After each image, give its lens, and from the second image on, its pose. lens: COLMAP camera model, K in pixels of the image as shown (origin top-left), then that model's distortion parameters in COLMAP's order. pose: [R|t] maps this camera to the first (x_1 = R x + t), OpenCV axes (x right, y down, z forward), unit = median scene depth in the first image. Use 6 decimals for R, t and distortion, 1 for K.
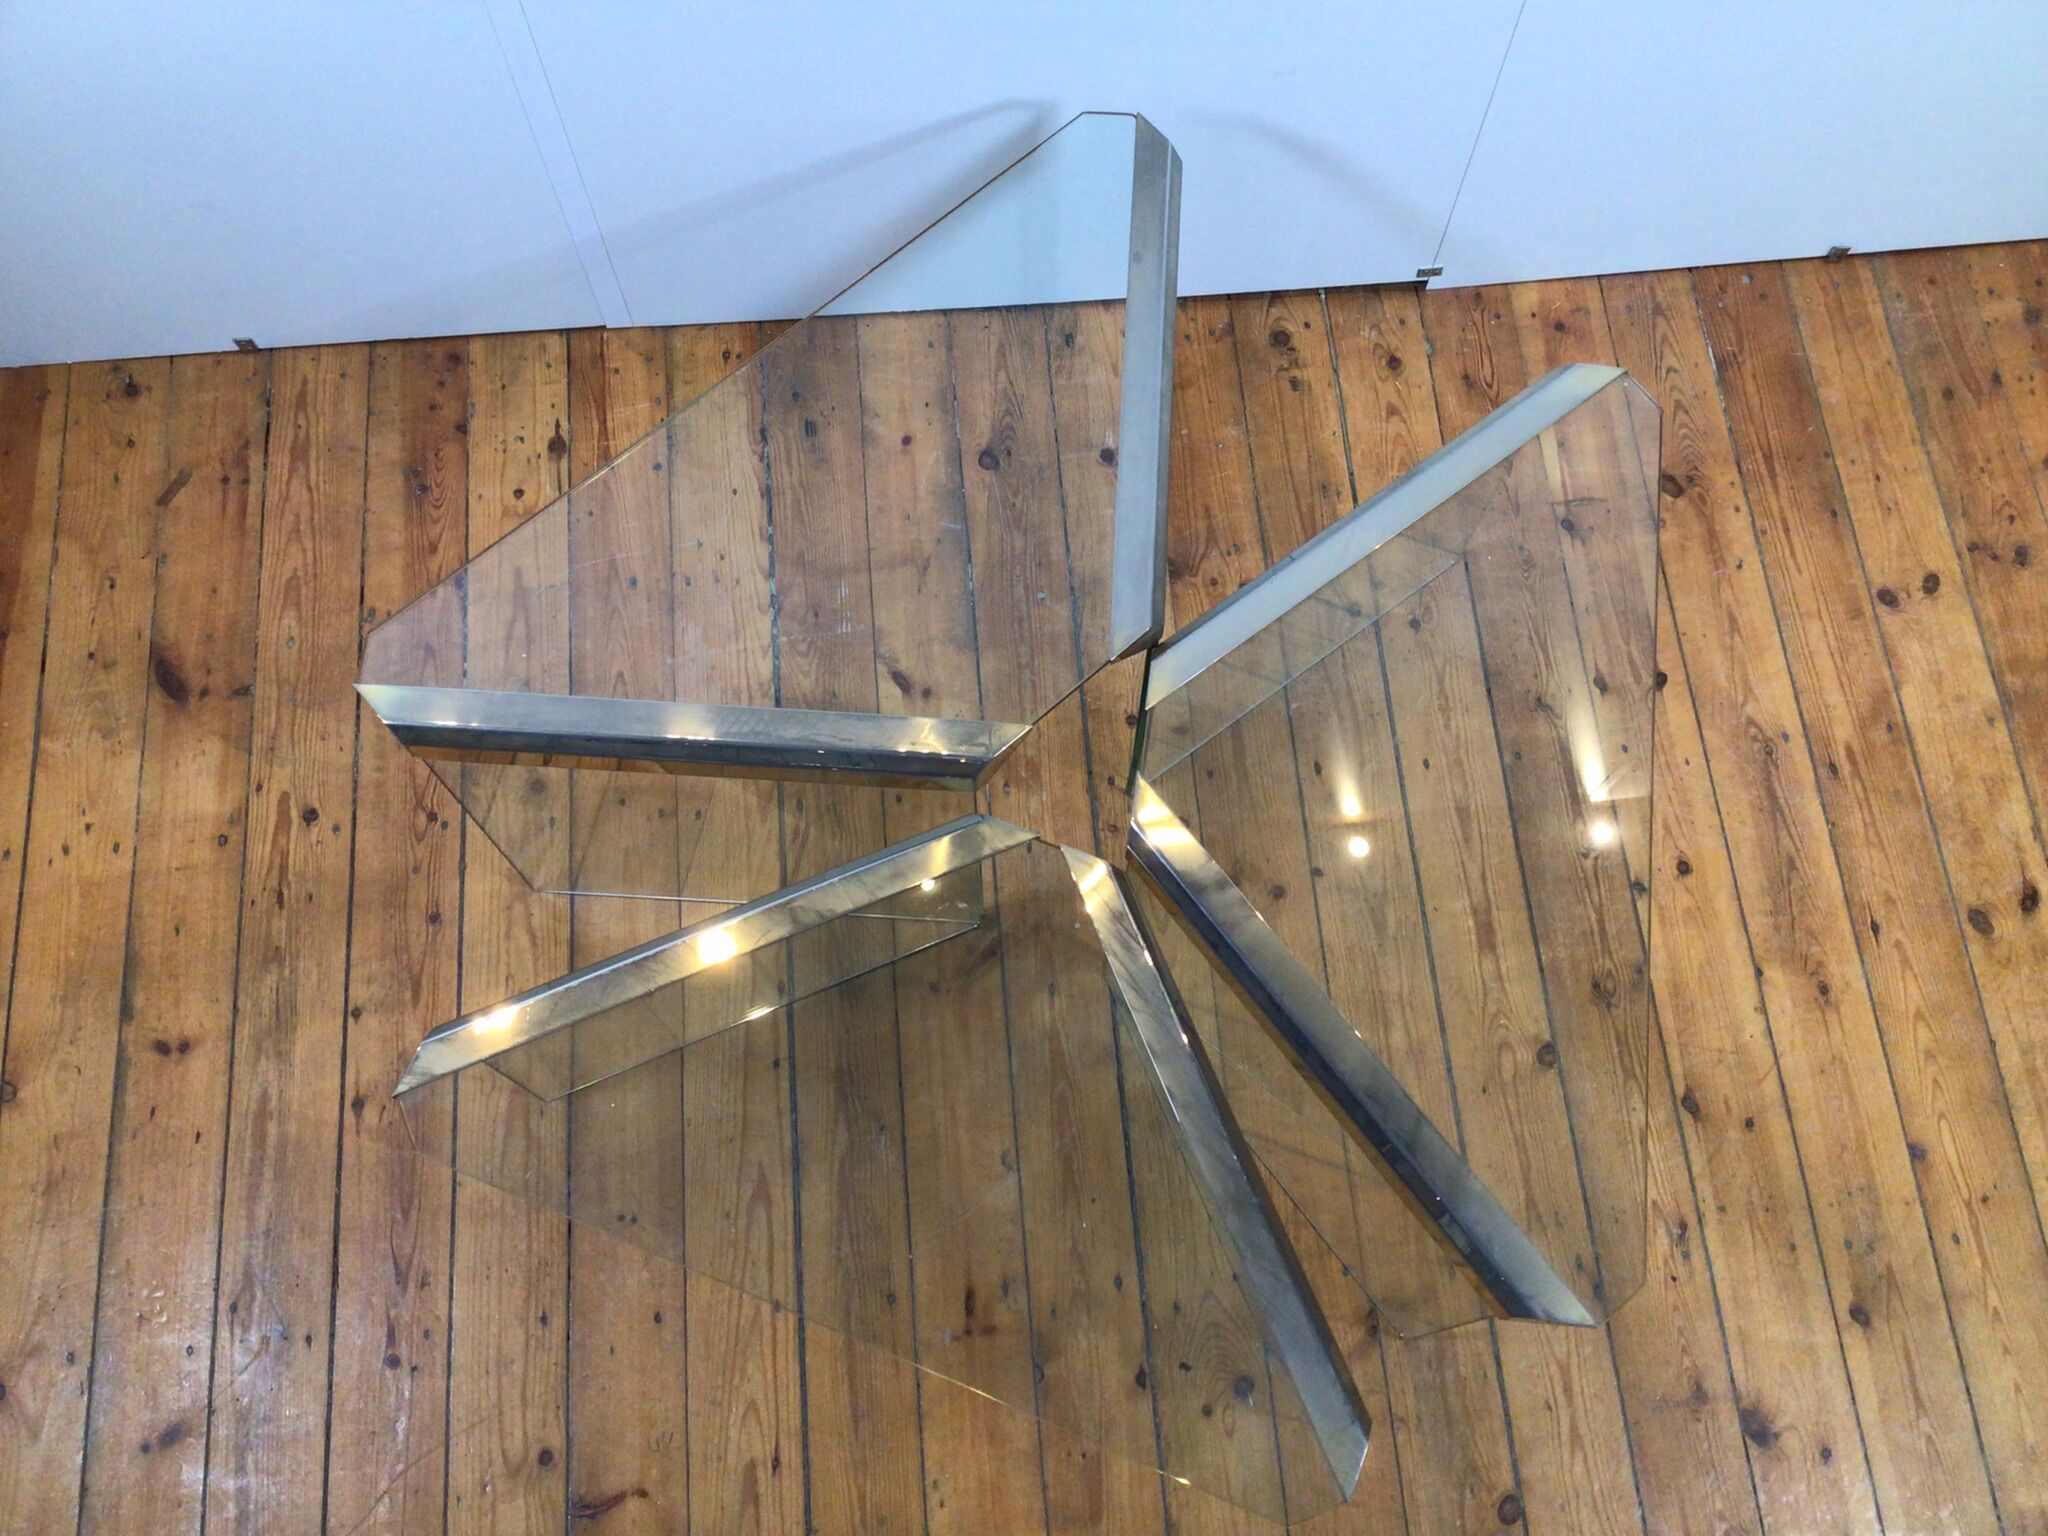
lens RADIAL K [[1830.4, 0, 1053.3], [0, 1830.4, 763.7], [0, 0, 1]] dist [0.108910, -0.209970]
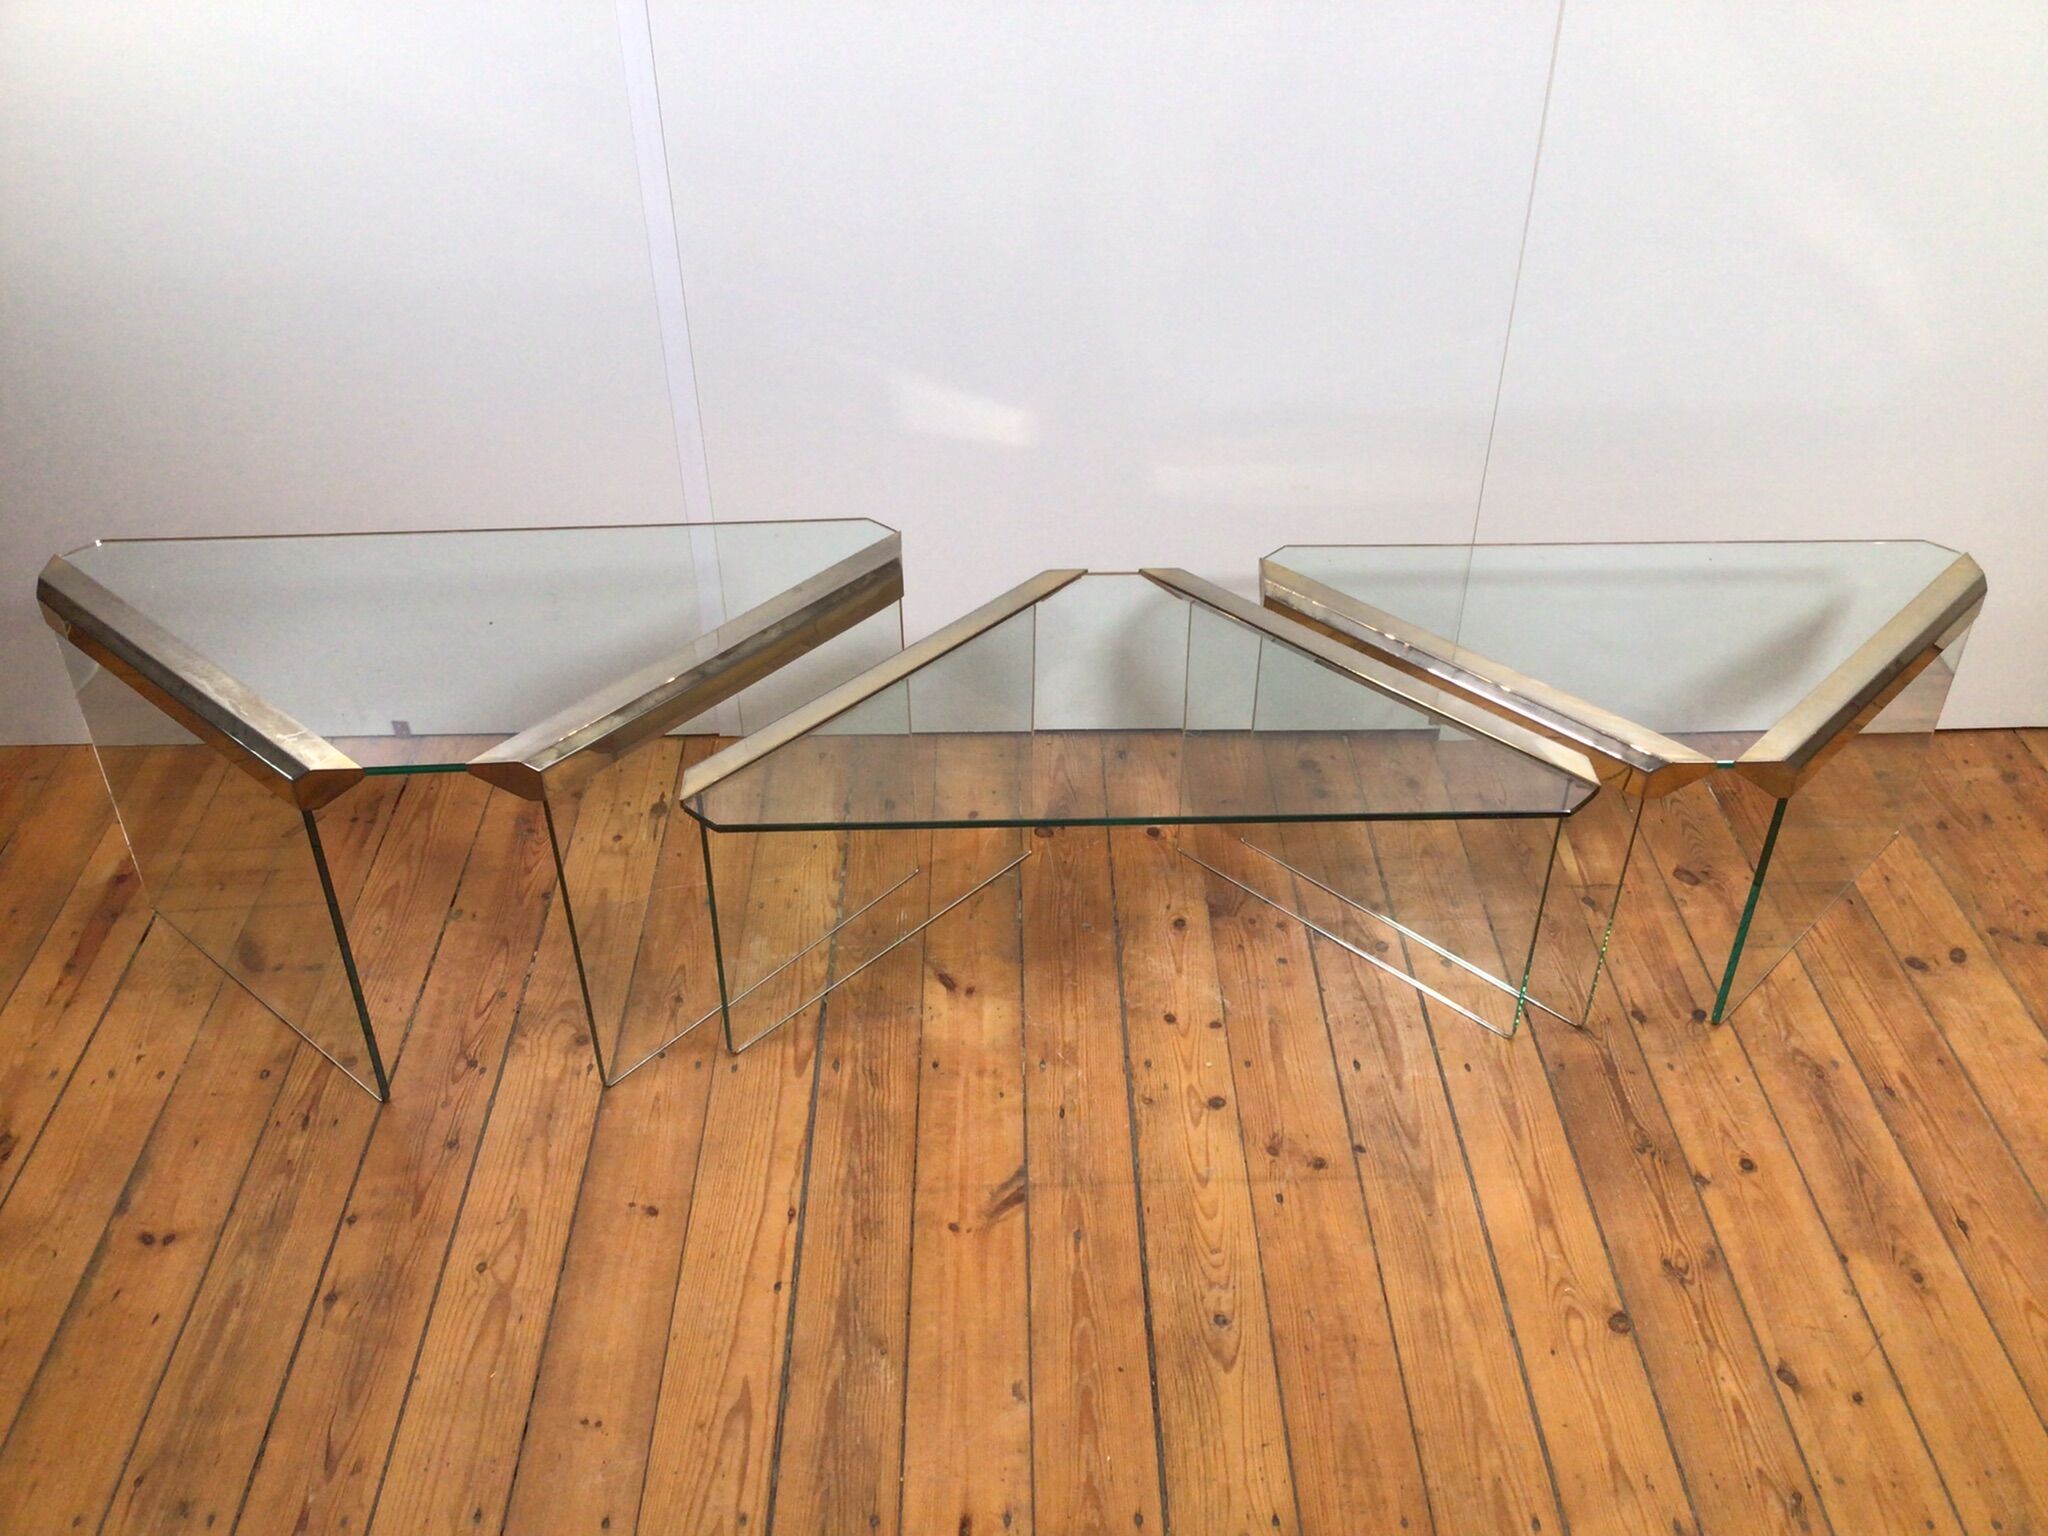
lens RADIAL K [[1830.4, 0, 1053.3], [0, 1830.4, 763.7], [0, 0, 1]] dist [0.108910, -0.209970]
pose [[0.998128, 0.026730, -0.055002, 0.029329], [-0.052494, 0.835884, -0.546390, 0.401022], [0.031371, 0.548255, 0.835723, 0.072398]]
